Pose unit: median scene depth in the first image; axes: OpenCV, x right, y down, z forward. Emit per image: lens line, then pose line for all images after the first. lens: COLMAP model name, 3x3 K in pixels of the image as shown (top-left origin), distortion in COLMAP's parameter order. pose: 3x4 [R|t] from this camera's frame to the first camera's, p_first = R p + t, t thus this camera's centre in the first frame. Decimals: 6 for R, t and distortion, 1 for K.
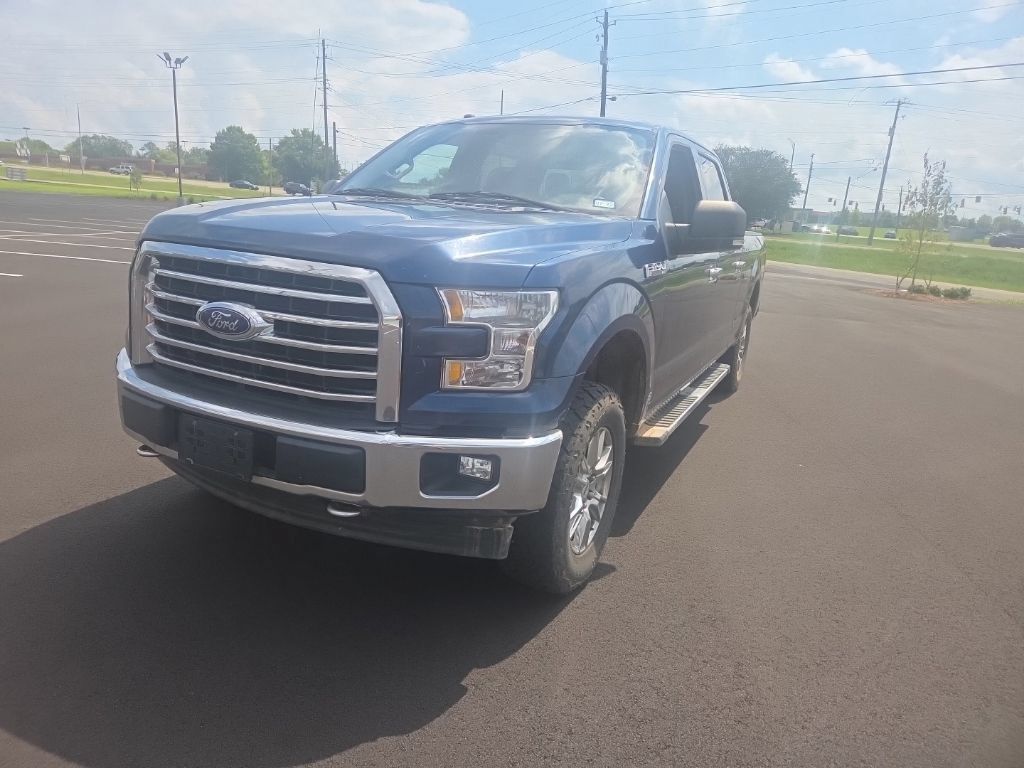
lens RADIAL K [[700.3, 0, 511.1], [0, 700.3, 379.9], [0, 0, 1]] dist [0.070903, -0.058364]
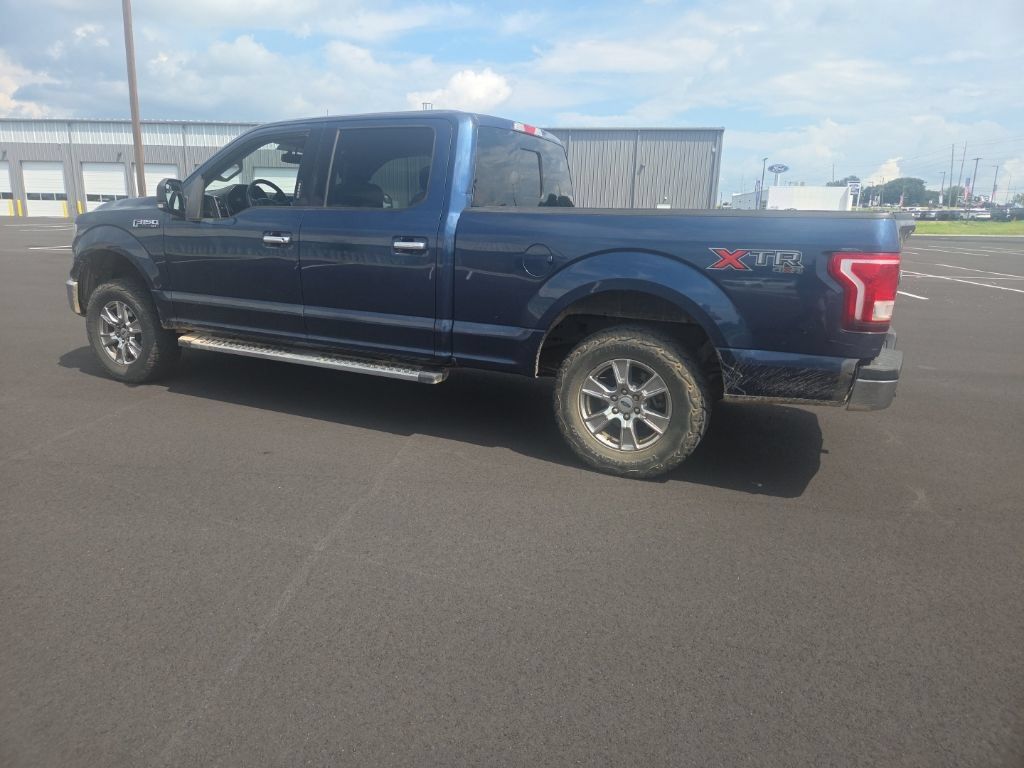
lens RADIAL K [[704.3, 0, 498.2], [0, 704.3, 383.1], [0, 0, 1]] dist [0.071883, -0.060190]
pose [[-0.028156, 0.164960, -0.985898, 0.086949], [-0.252443, 0.953146, 0.166689, -0.013002], [0.967202, 0.253577, 0.014806, 0.084497]]
